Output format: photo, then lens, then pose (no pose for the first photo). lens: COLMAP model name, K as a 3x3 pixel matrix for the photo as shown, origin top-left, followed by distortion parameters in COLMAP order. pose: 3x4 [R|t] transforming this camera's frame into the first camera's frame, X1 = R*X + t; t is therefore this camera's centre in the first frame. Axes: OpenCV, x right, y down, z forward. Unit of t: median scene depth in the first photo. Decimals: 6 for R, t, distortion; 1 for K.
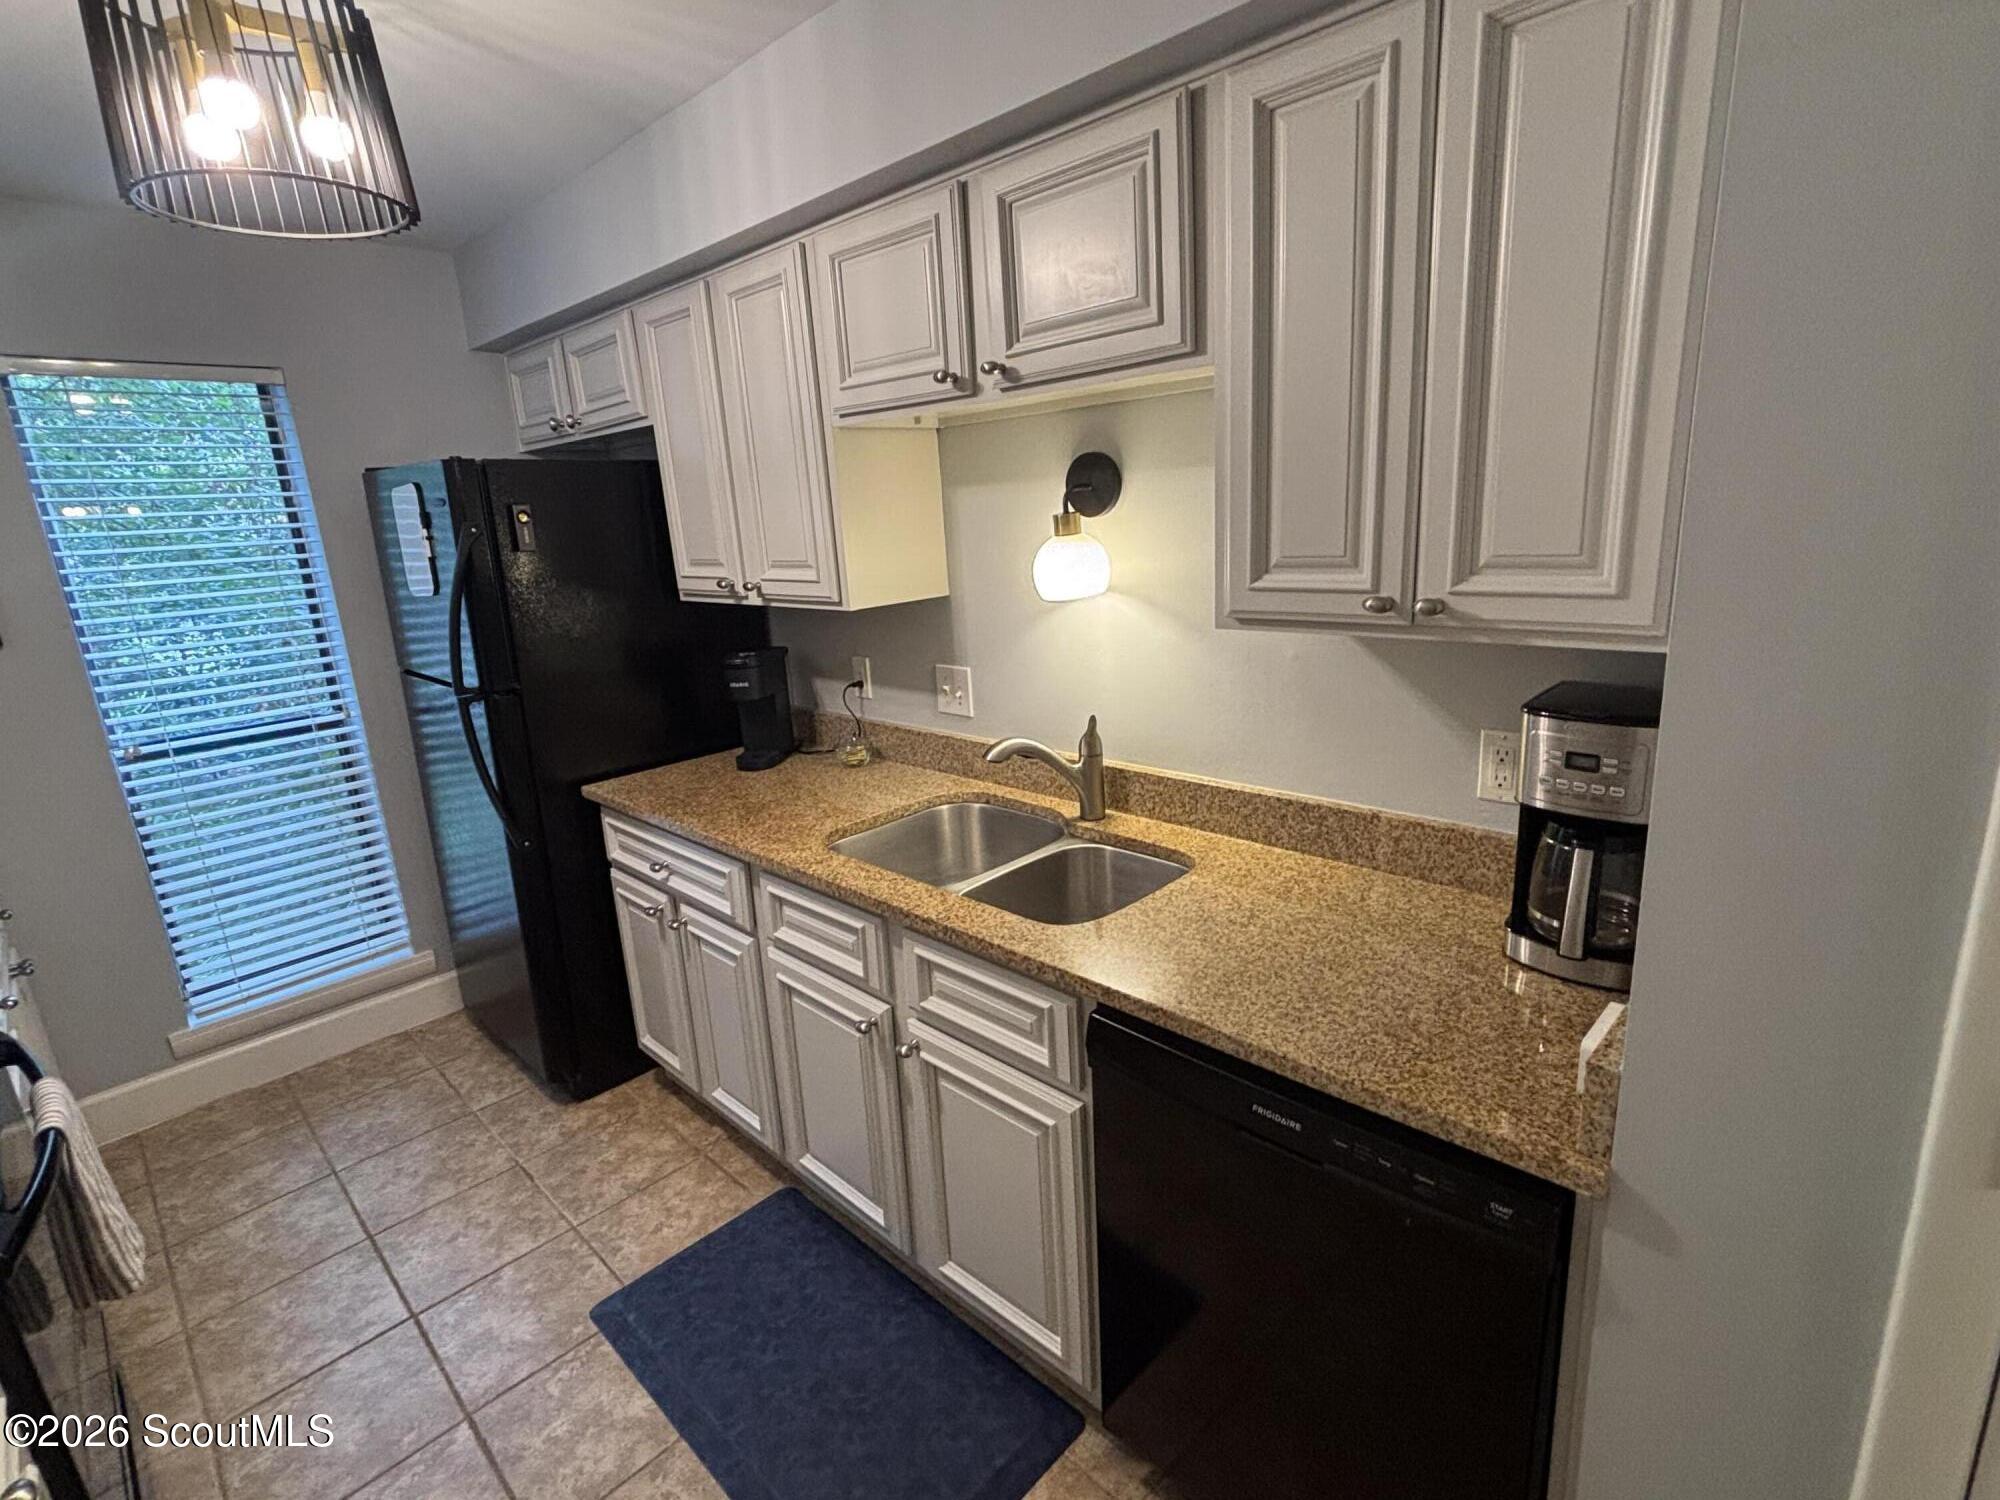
lens RADIAL K [[962.6, 0, 991.8], [0, 962.6, 751.1], [0, 0, 1]] dist [-0.005100, -0.001442]
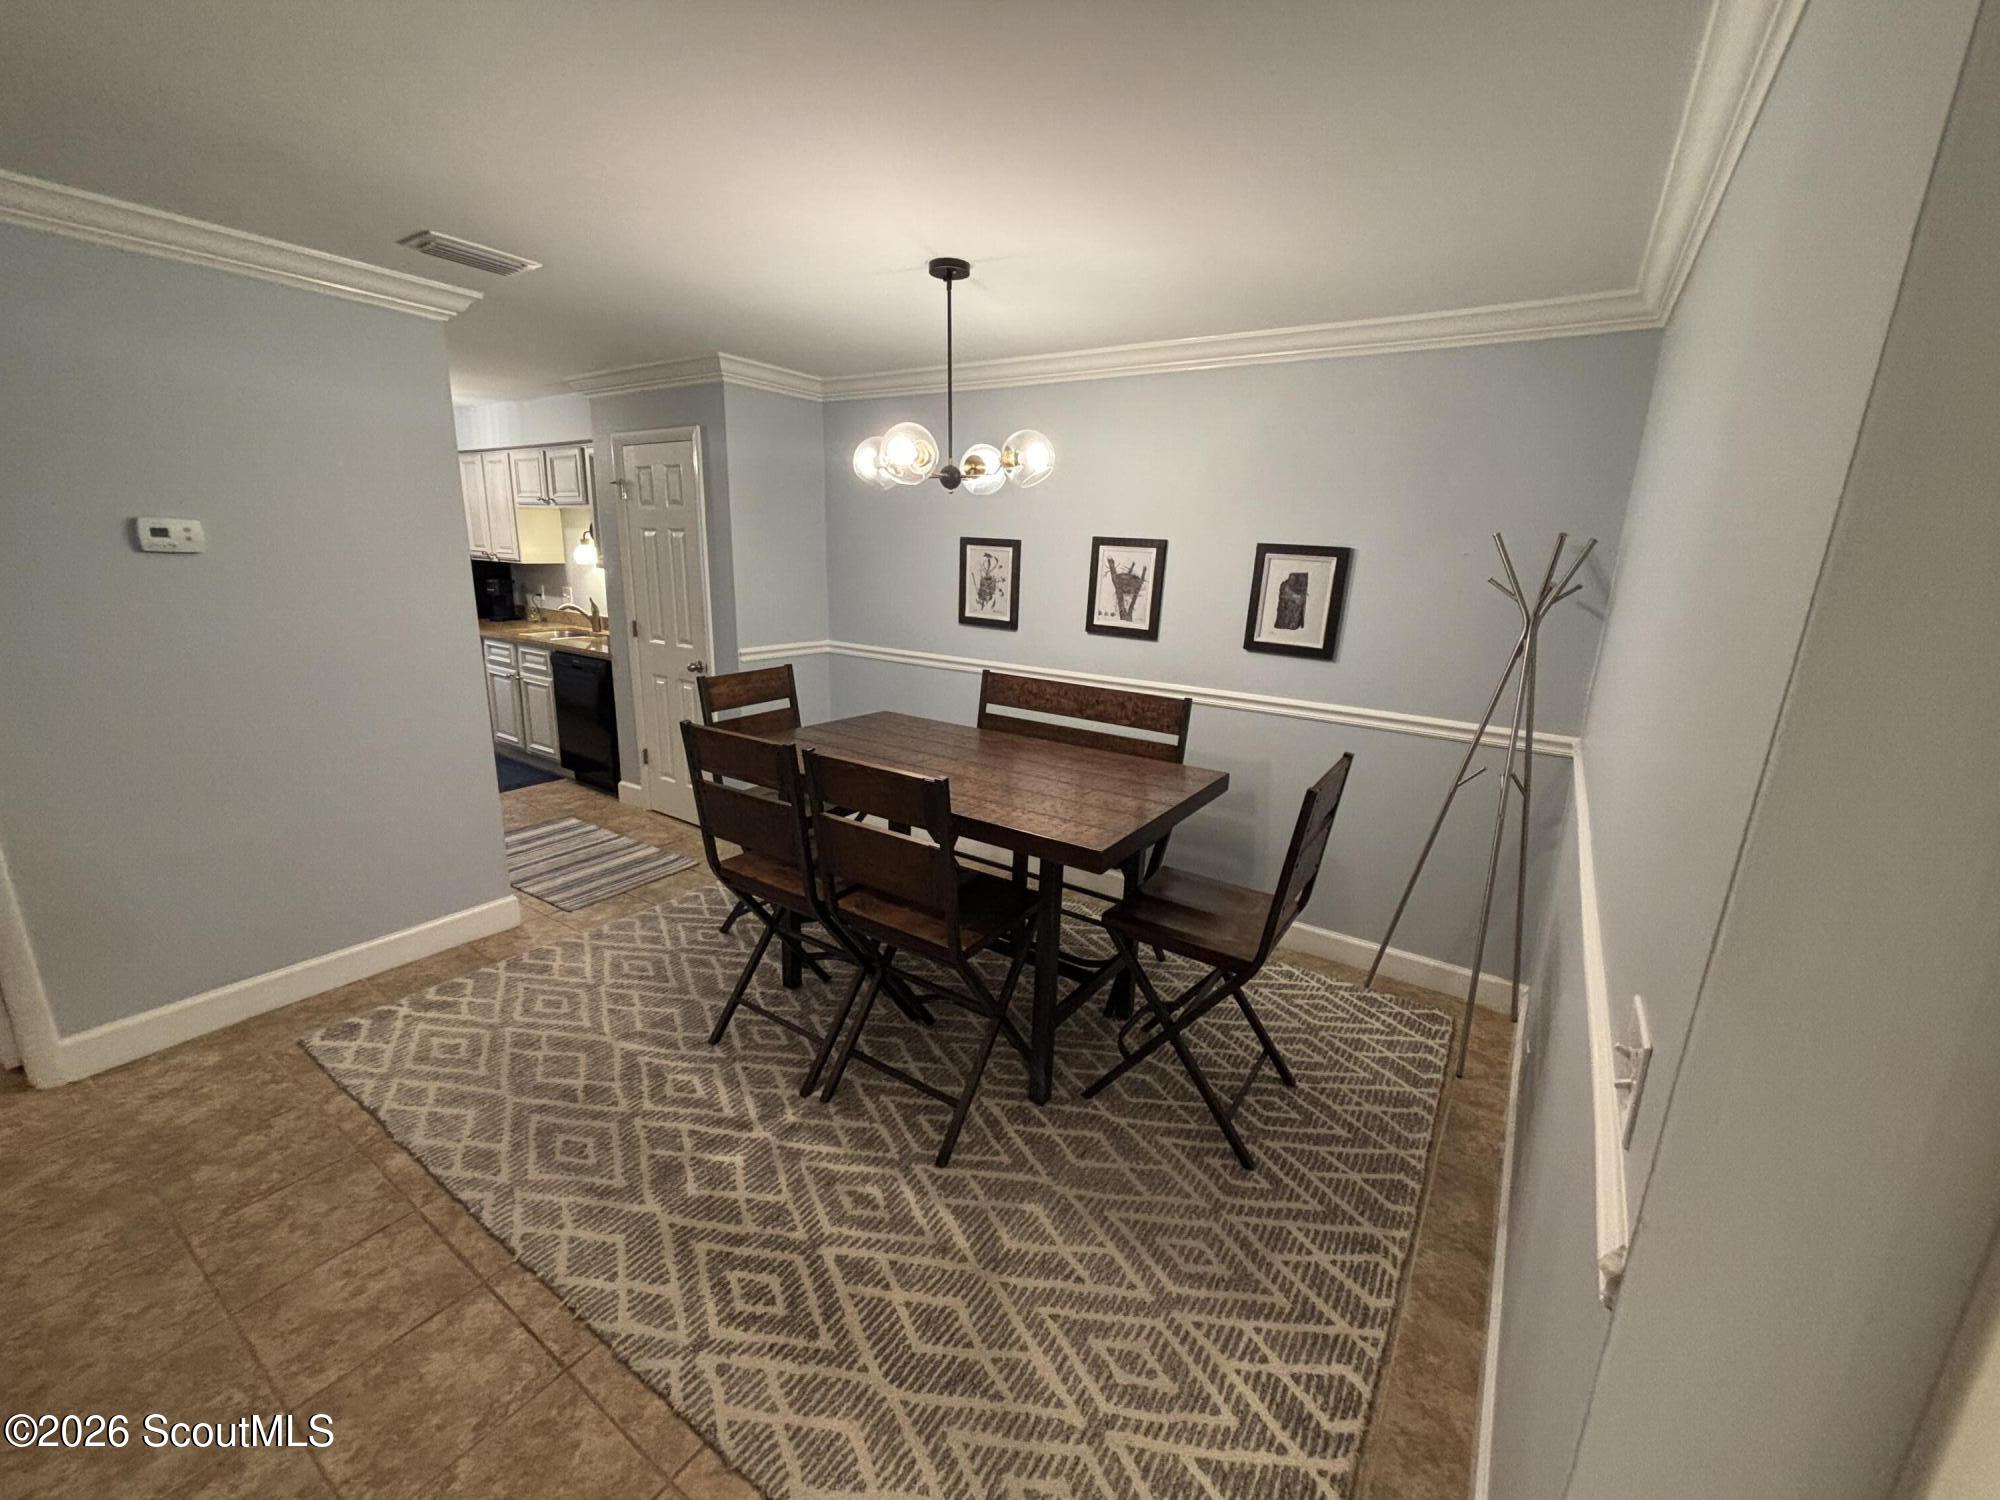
lens RADIAL K [[804.6, 0, 1008.8], [0, 804.6, 751.1], [0, 0, 1]] dist [-0.007530, 0.004433]
pose [[0.977681, 0.046805, 0.204817, 0.864795], [-0.043614, 0.998847, -0.020070, 0.434205], [-0.205520, 0.010690, 0.978595, -1.835226]]
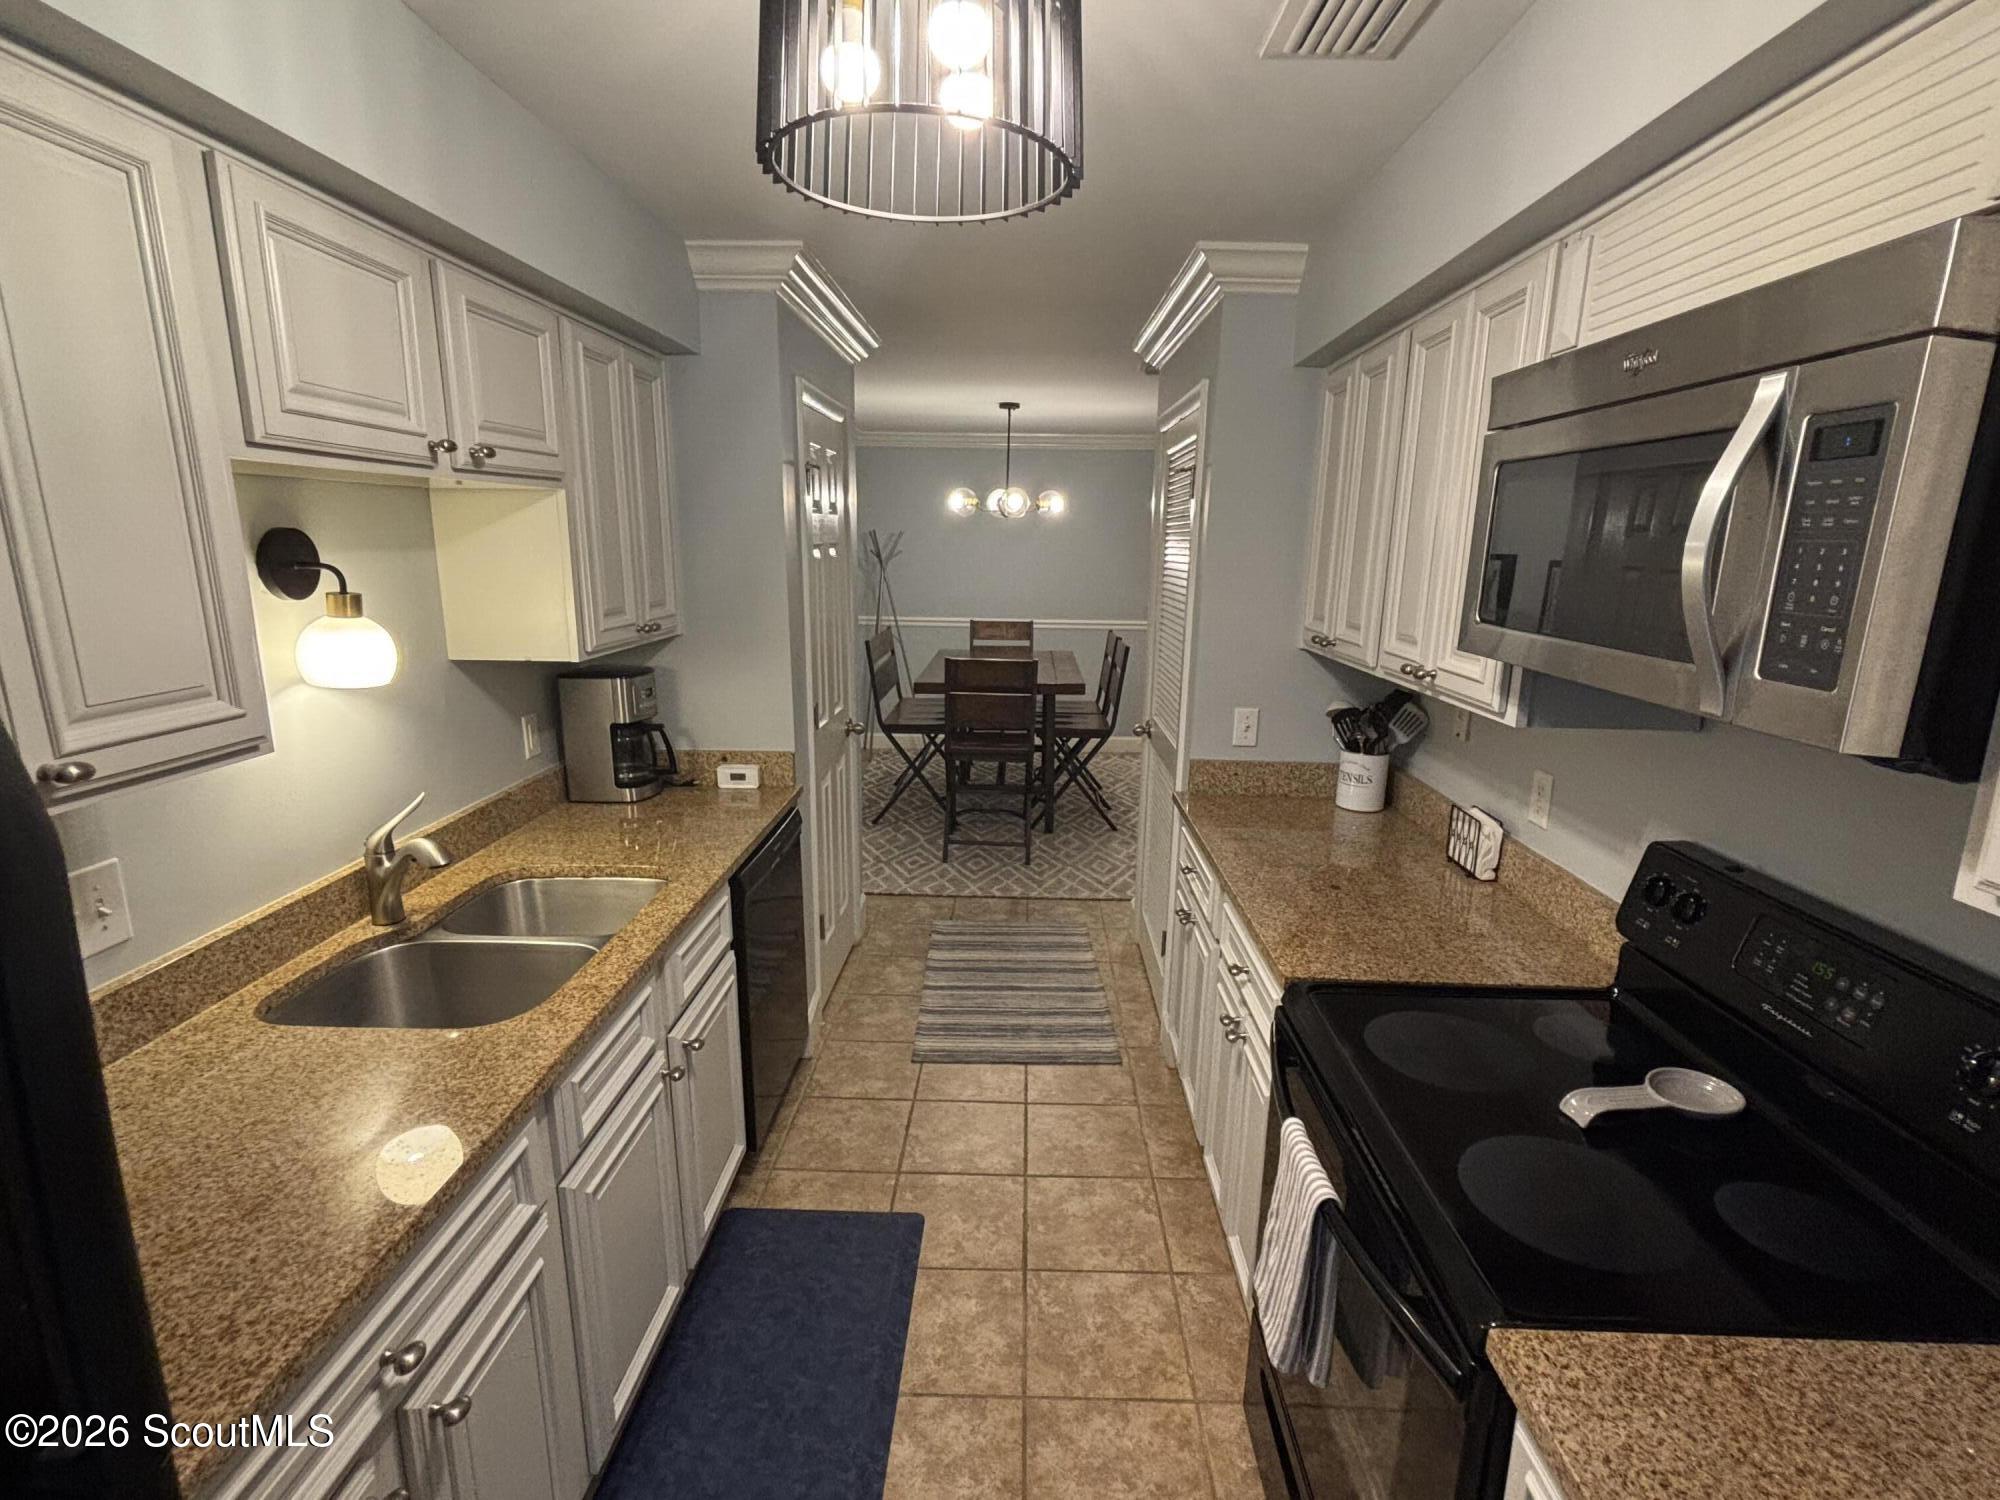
lens RADIAL K [[950.7, 0, 1031.1], [0, 950.7, 749.1], [0, 0, 1]] dist [-0.000216, -0.000311]
pose [[-0.701531, -0.106690, 0.704607, -0.849379], [0.207376, 0.915379, 0.345075, -0.239151], [-0.681798, 0.388200, -0.620042, 0.970472]]
